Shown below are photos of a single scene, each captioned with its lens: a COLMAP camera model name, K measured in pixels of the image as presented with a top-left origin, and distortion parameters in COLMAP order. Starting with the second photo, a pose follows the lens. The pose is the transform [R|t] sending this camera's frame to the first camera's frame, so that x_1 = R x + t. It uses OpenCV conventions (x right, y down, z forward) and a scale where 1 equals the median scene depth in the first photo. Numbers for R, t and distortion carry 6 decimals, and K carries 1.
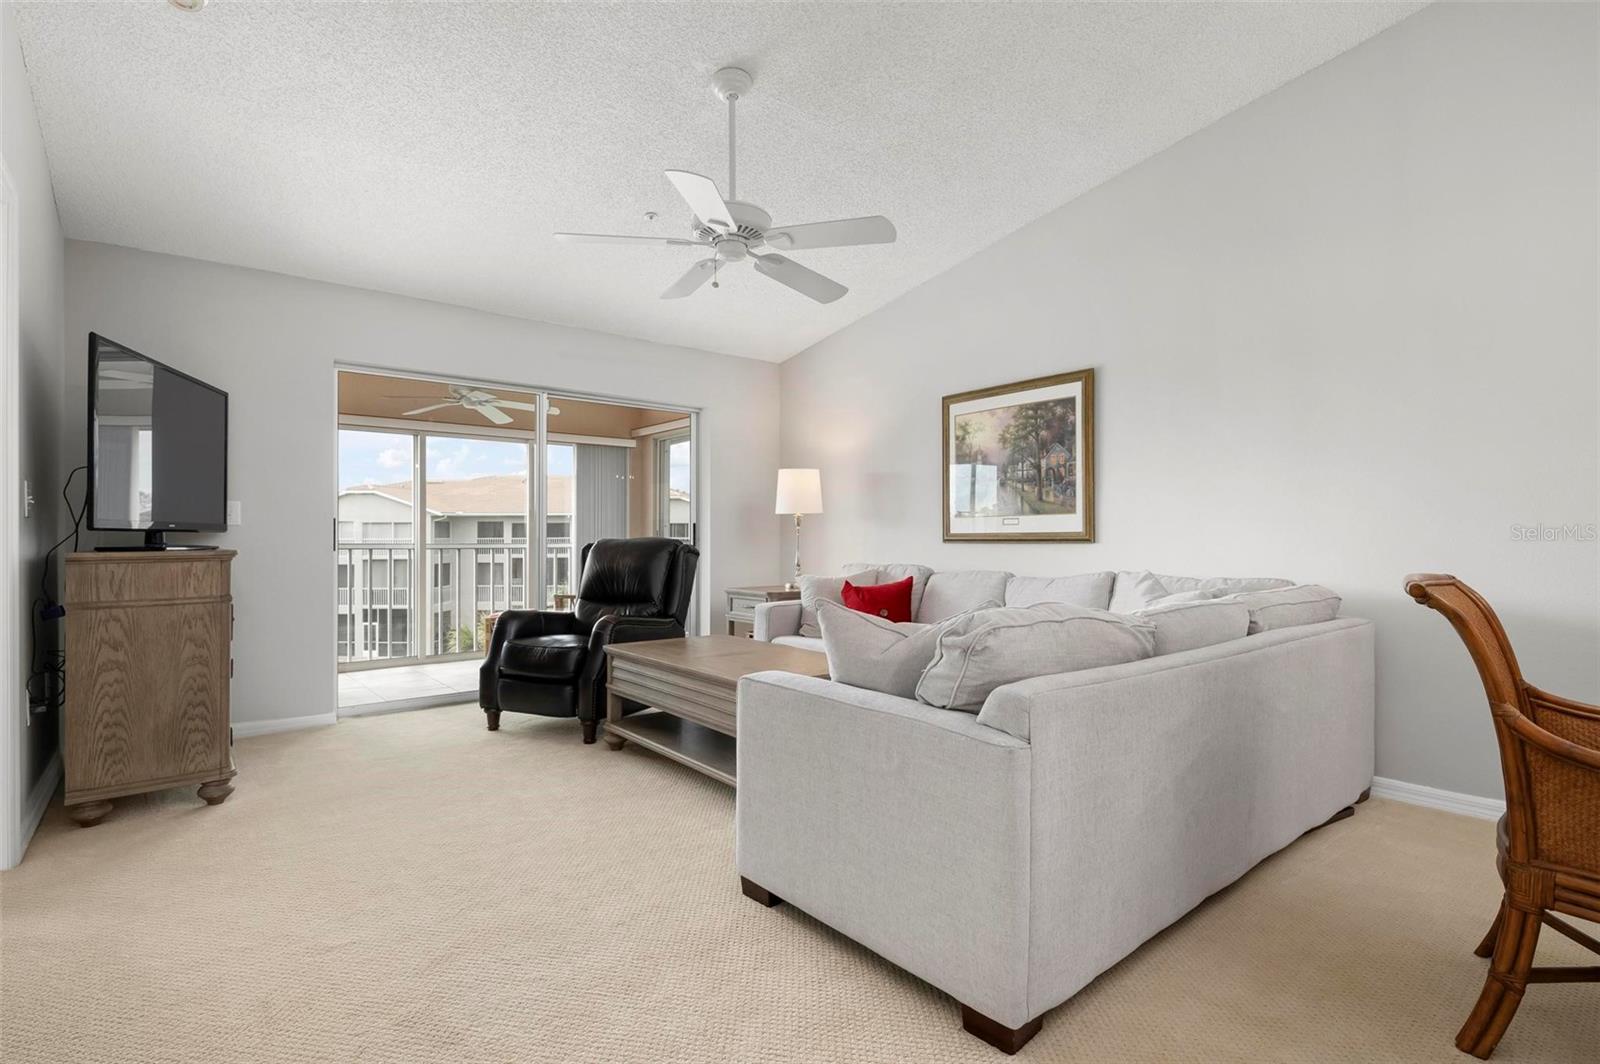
lens RADIAL K [[770.9, 0, 800.0], [0, 770.9, 532.0], [0, 0, 1]] dist [0.014433, -0.000179]
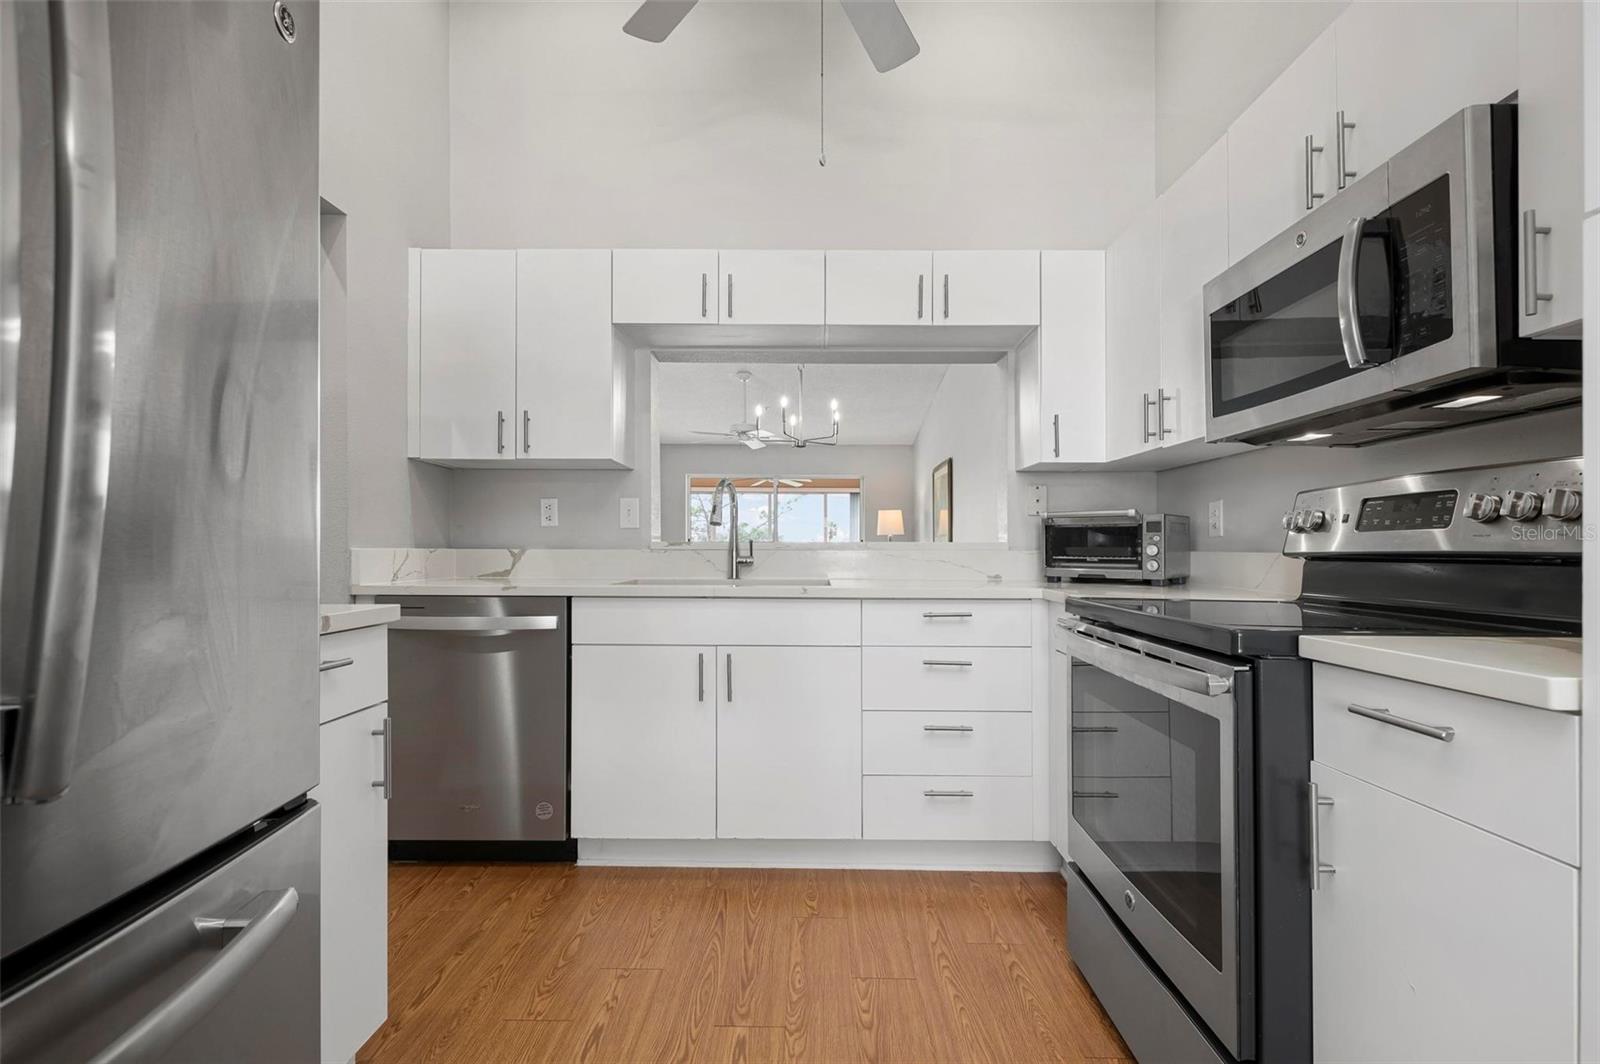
lens RADIAL K [[725.8, 0, 808.7], [0, 725.8, 551.6], [0, 0, 1]] dist [0.007865, -0.000127]
pose [[0.775917, 0.004739, -0.630817, 1.173205], [0.003197, 0.999929, 0.011444, -0.004941], [0.630827, -0.010896, 0.775847, -0.556804]]
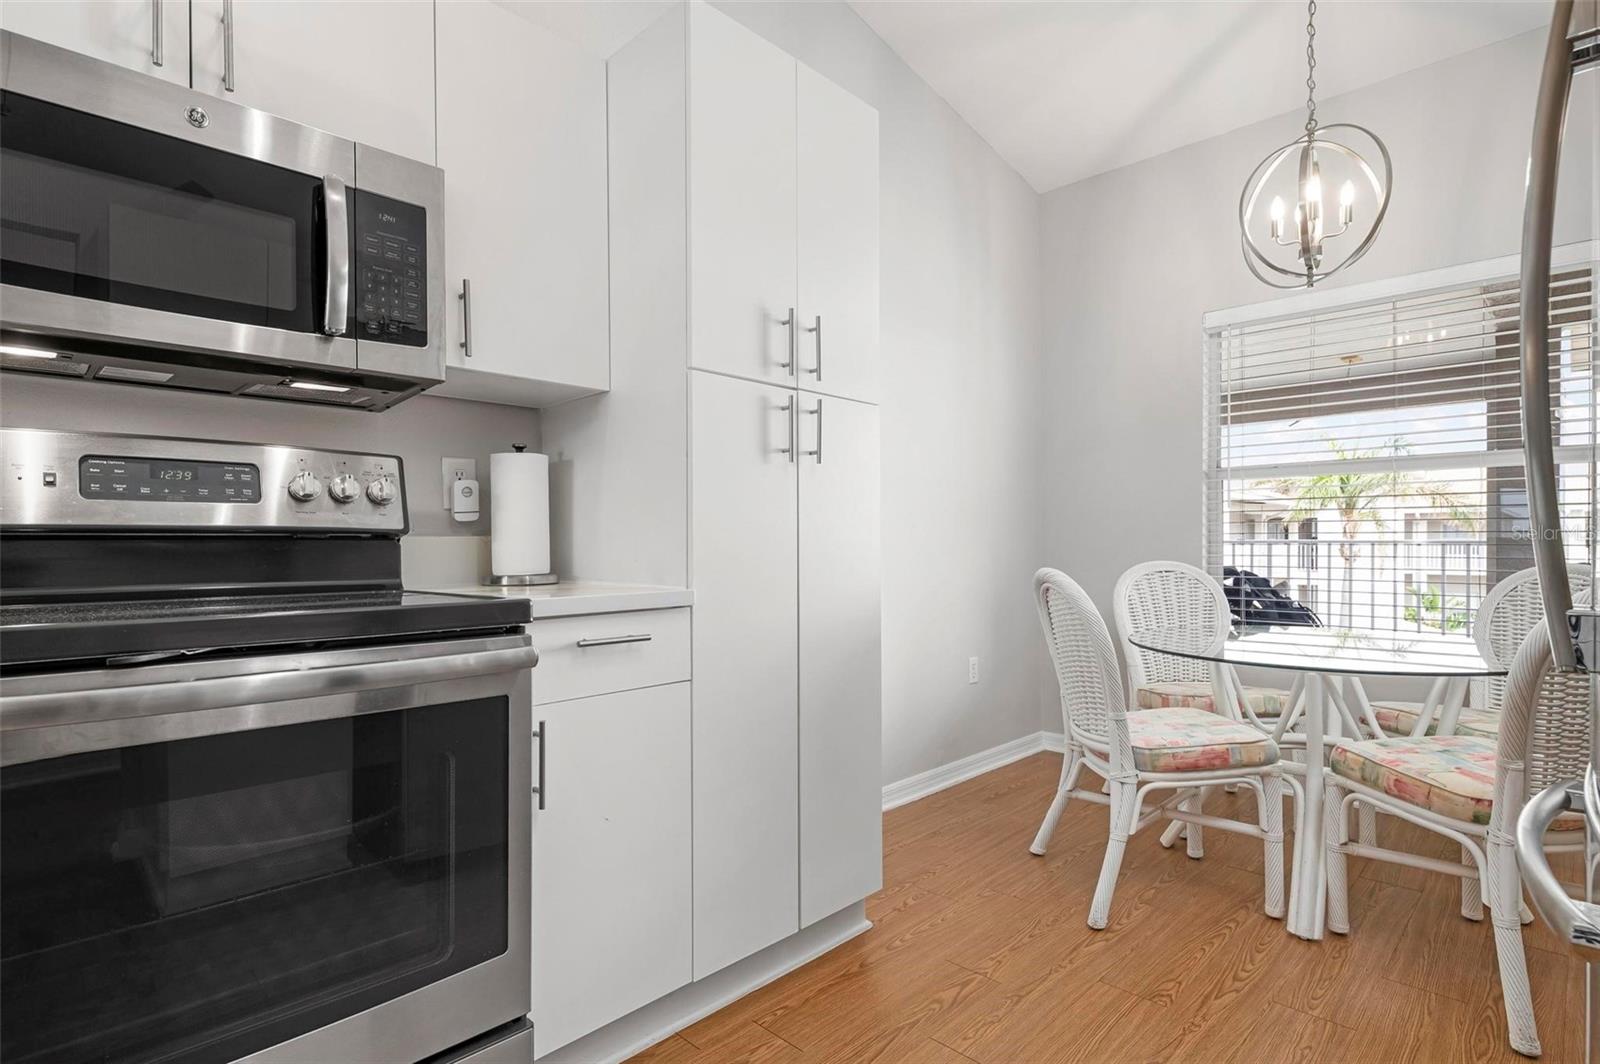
lens RADIAL K [[807.4, 0, 804.7], [0, 807.4, 545.9], [0, 0, 1]] dist [0.018176, -0.010310]
pose [[-0.107605, 0.001991, 0.994192, 0.823329], [-0.002384, 0.999995, -0.002261, 0.007707], [-0.994191, -0.002614, -0.107600, -0.329272]]
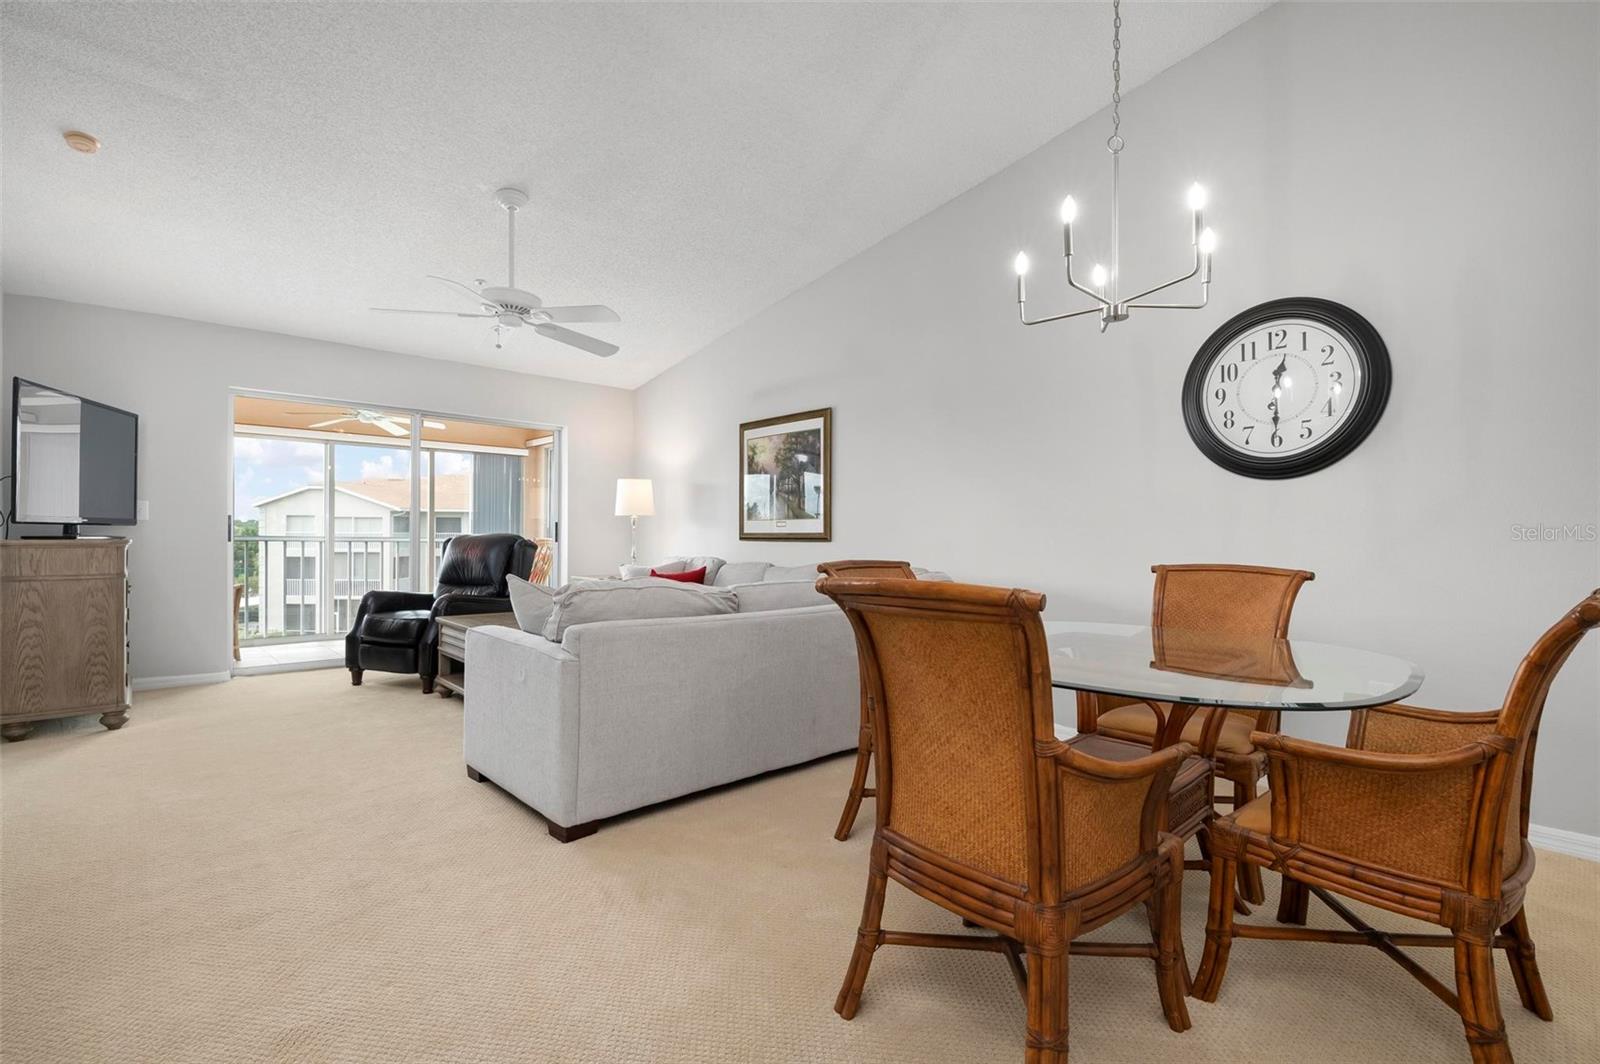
lens RADIAL K [[727.5, 0, 798.8], [0, 727.5, 540.3], [0, 0, 1]] dist [0.003475, -0.005560]
pose [[0.998455, 0.010153, 0.054625, 0.248612], [-0.010849, 0.999863, 0.012464, -0.002185], [-0.054491, -0.013037, 0.998429, -0.215695]]
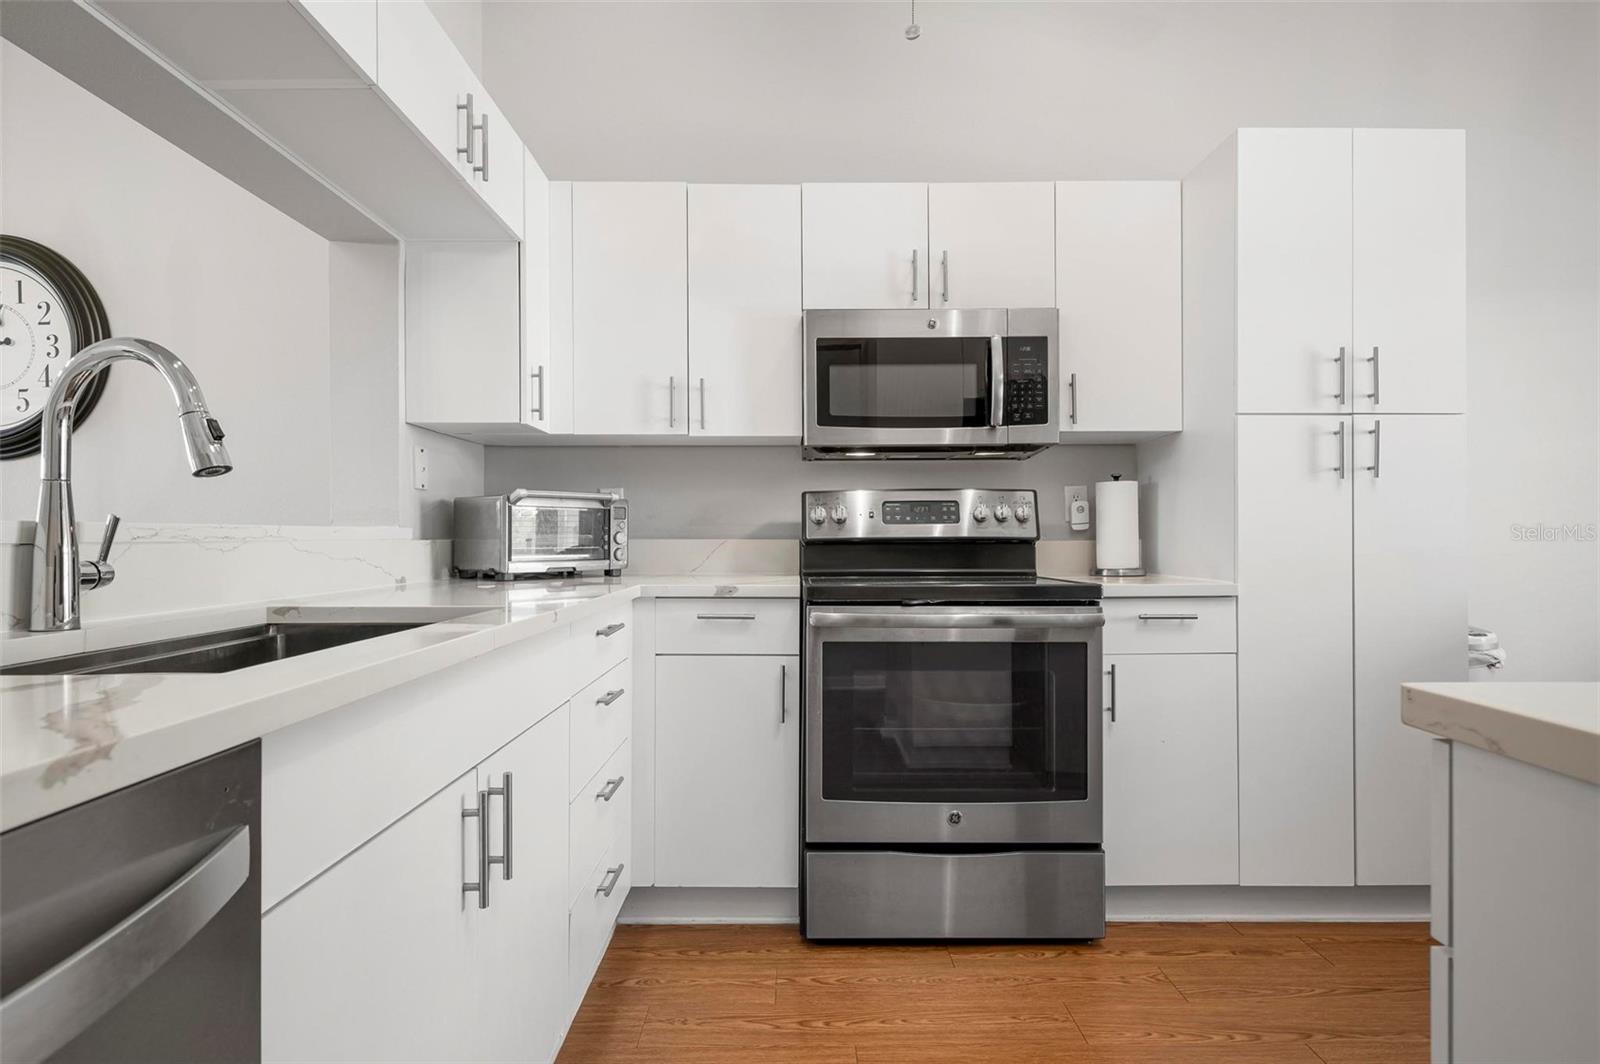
lens RADIAL K [[837.8, 0, 800.0], [0, 837.8, 532.0], [0, 0, 1]] dist [-0.001736, -0.000328]
pose [[0.621153, 0.005569, 0.783670, 0.632050], [-0.004568, 0.999983, -0.003485, -0.001632], [-0.783676, -0.001415, 0.621168, -0.429125]]
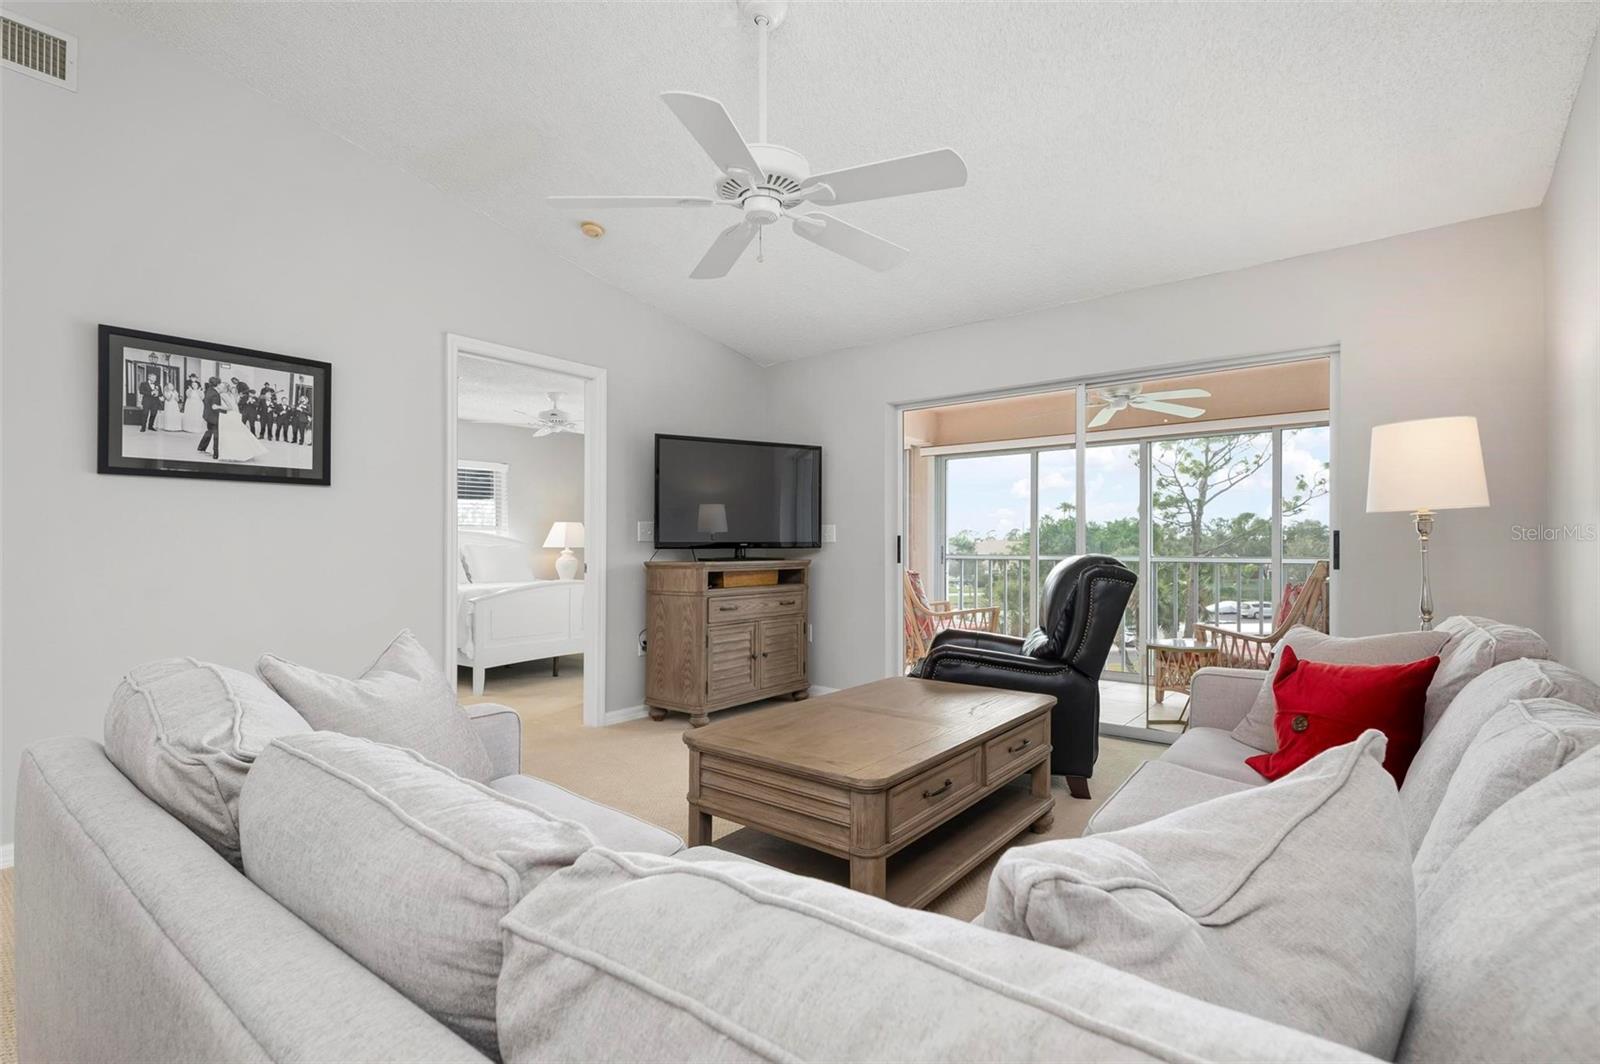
lens RADIAL K [[734.9, 0, 785.8], [0, 734.9, 544.9], [0, 0, 1]] dist [0.000051, -0.000084]
pose [[0.213136, -0.001270, -0.977022, 0.482548], [0.008213, 0.999966, 0.000492, -0.005905], [0.976988, -0.008129, 0.213139, 0.613297]]
